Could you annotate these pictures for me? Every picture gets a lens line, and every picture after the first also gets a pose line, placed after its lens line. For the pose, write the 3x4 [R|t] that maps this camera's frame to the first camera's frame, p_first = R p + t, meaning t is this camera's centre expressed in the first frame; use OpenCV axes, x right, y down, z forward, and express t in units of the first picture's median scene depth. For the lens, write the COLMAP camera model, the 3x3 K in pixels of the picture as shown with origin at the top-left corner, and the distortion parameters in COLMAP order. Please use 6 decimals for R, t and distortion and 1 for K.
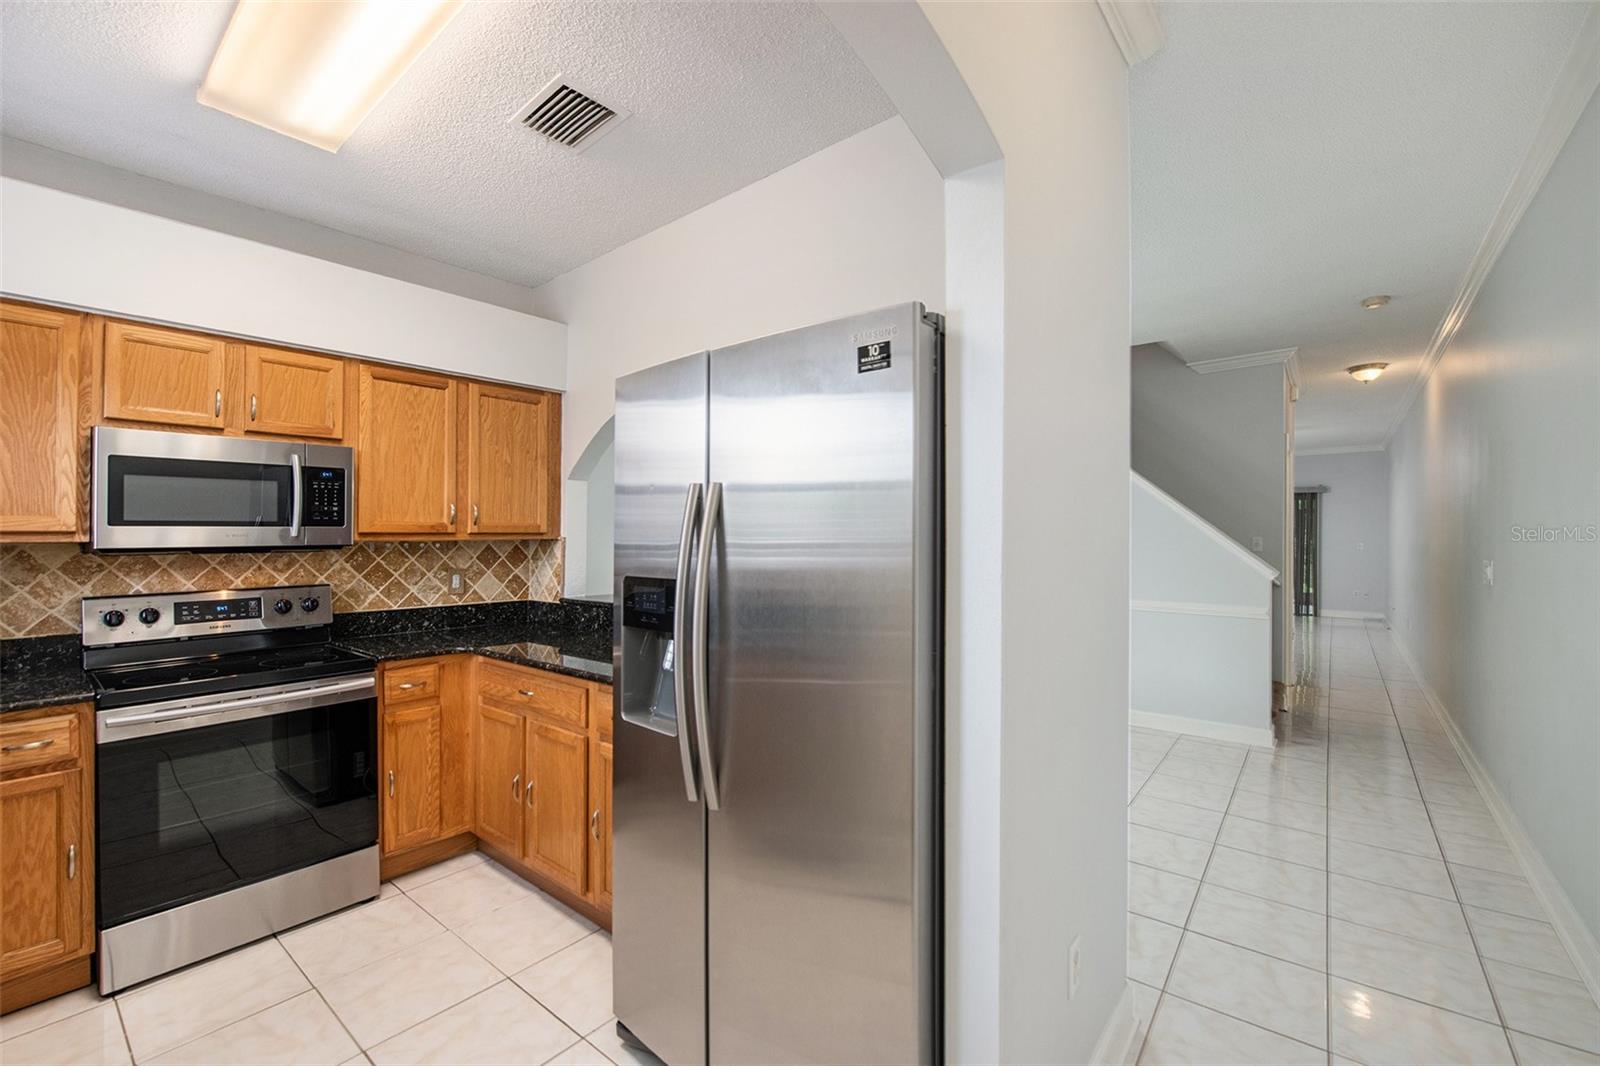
lens RADIAL K [[684.2, 0, 803.3], [0, 684.2, 515.5], [0, 0, 1]] dist [0.017914, -0.015668]
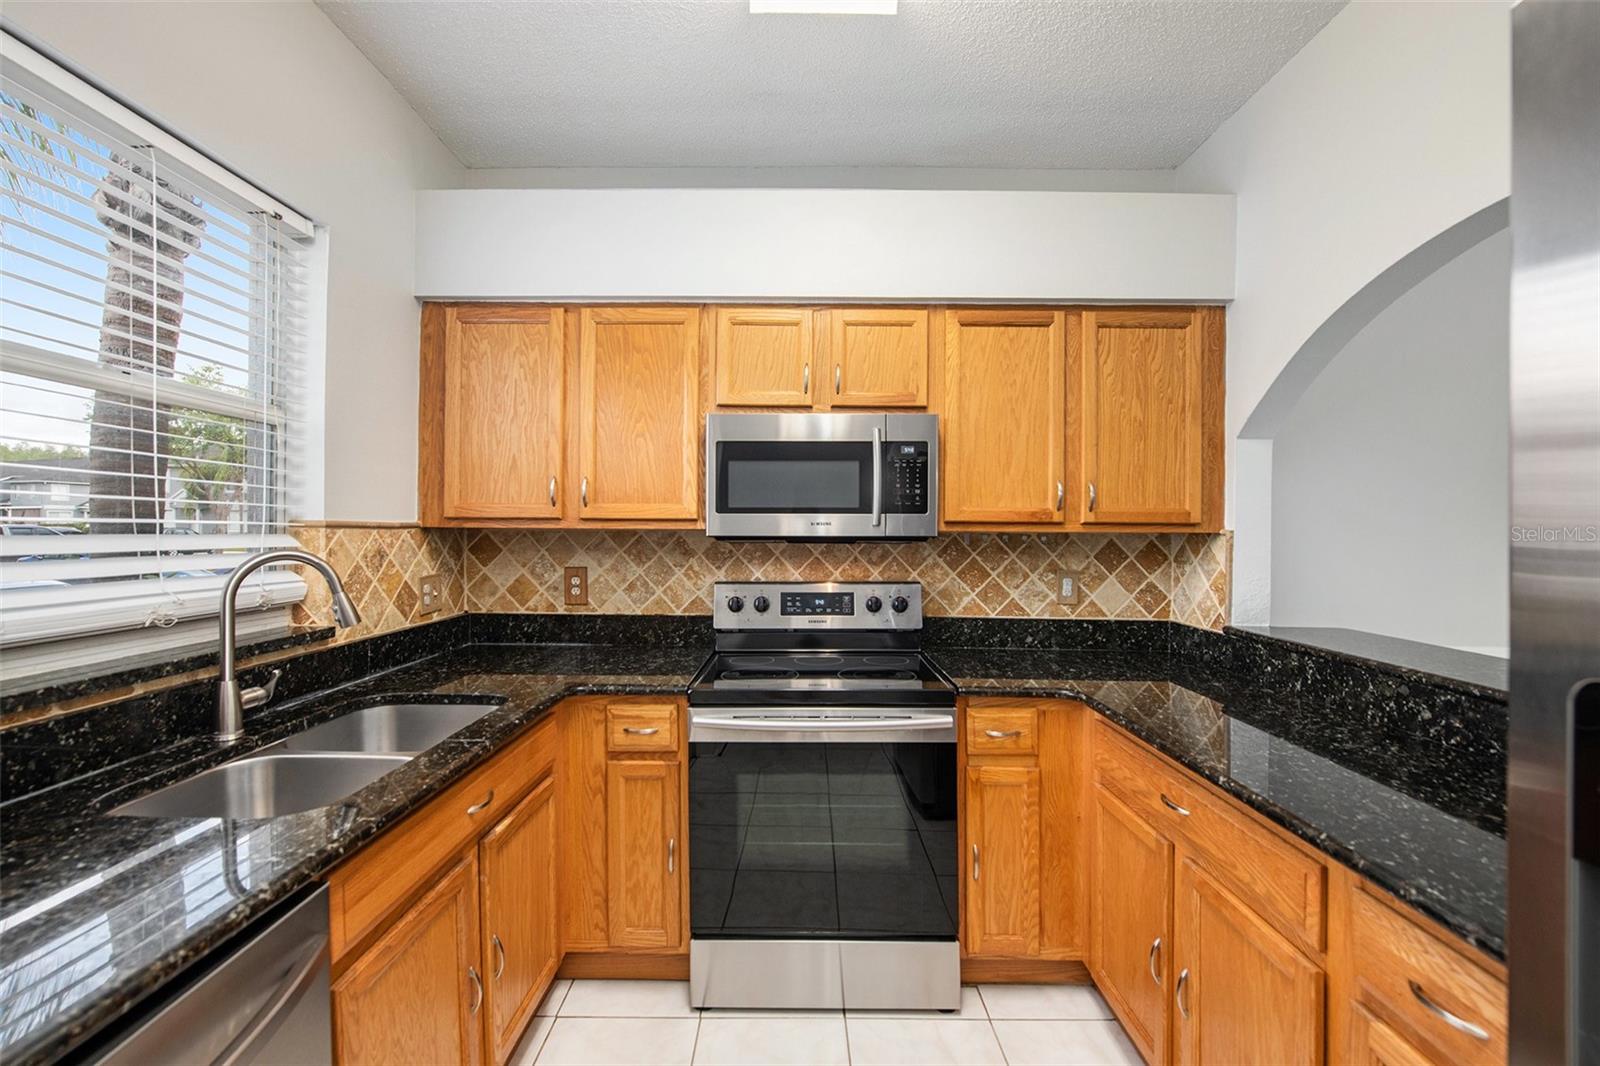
lens RADIAL K [[678.5, 0, 768.8], [0, 678.5, 526.4], [0, 0, 1]] dist [-0.007589, 0.000100]
pose [[0.619023, 0.008655, -0.785325, -0.155968], [0.013751, 0.999667, 0.021857, 0.010854], [0.785252, -0.024329, 0.618698, 0.353896]]
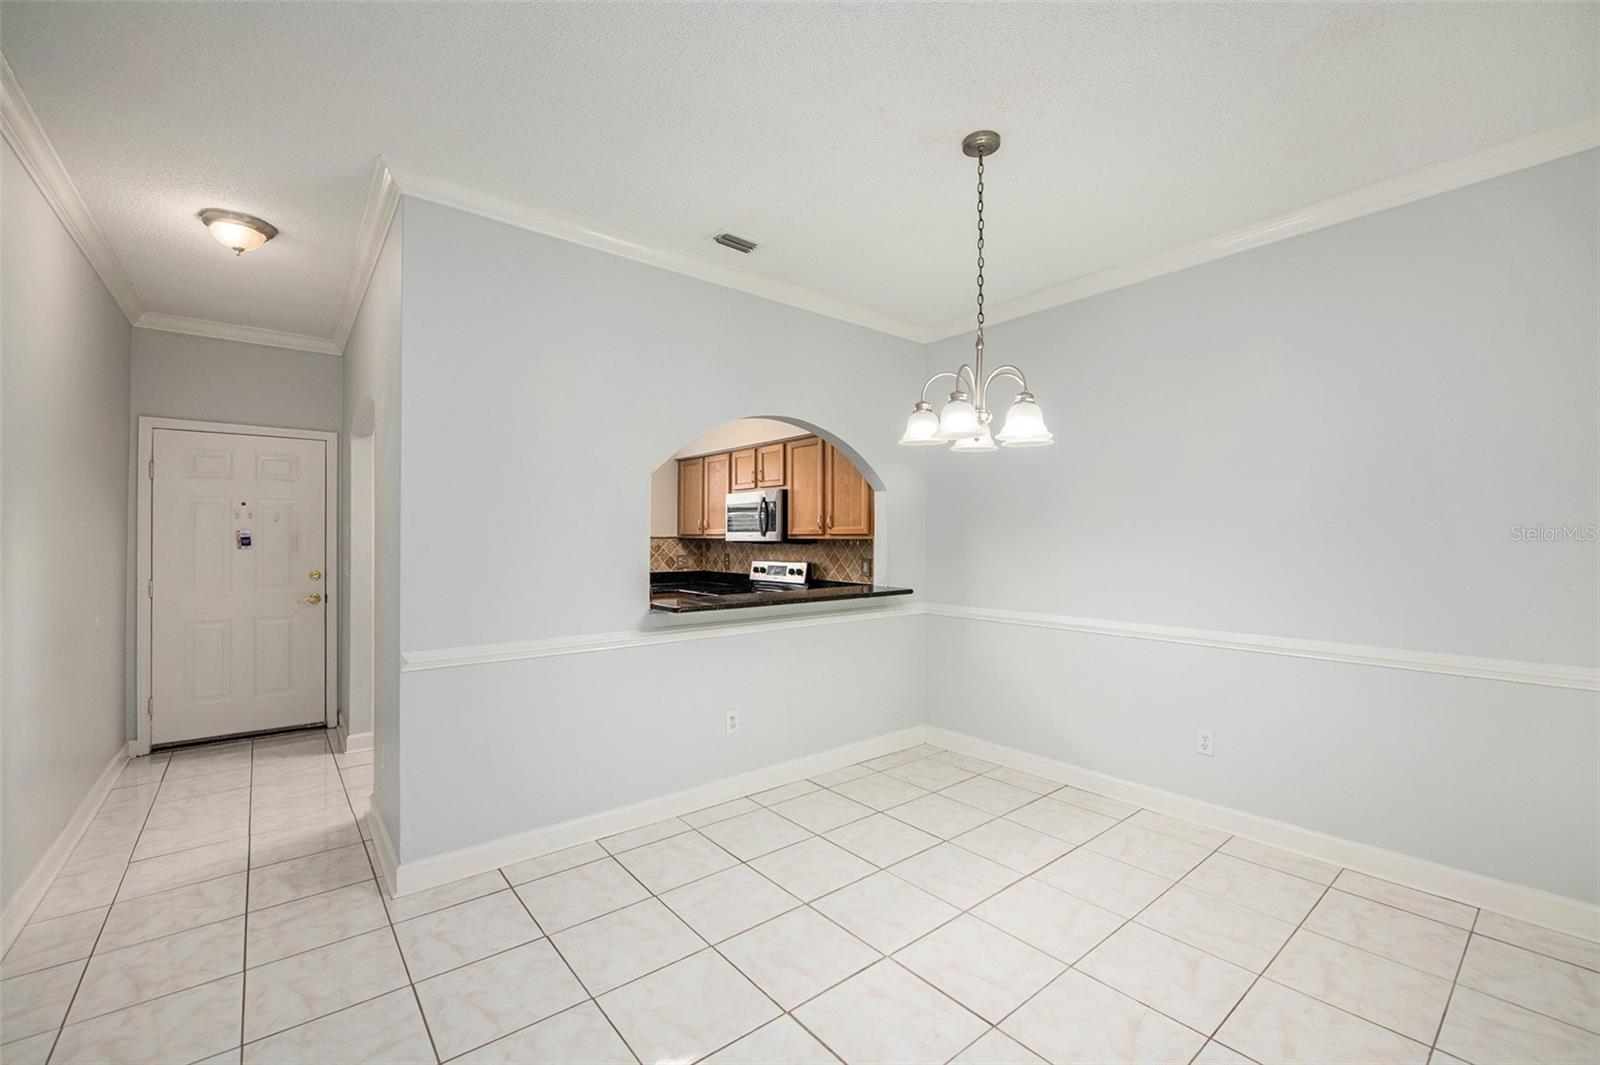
lens RADIAL K [[655.1, 0, 796.1], [0, 655.1, 540.3], [0, 0, 1]] dist [-0.012064, -0.000223]
pose [[-0.221863, 0.006022, -0.975059, 1.058767], [0.027739, 0.999615, -0.000138, 0.043148], [0.974683, -0.027078, -0.221945, 1.419094]]
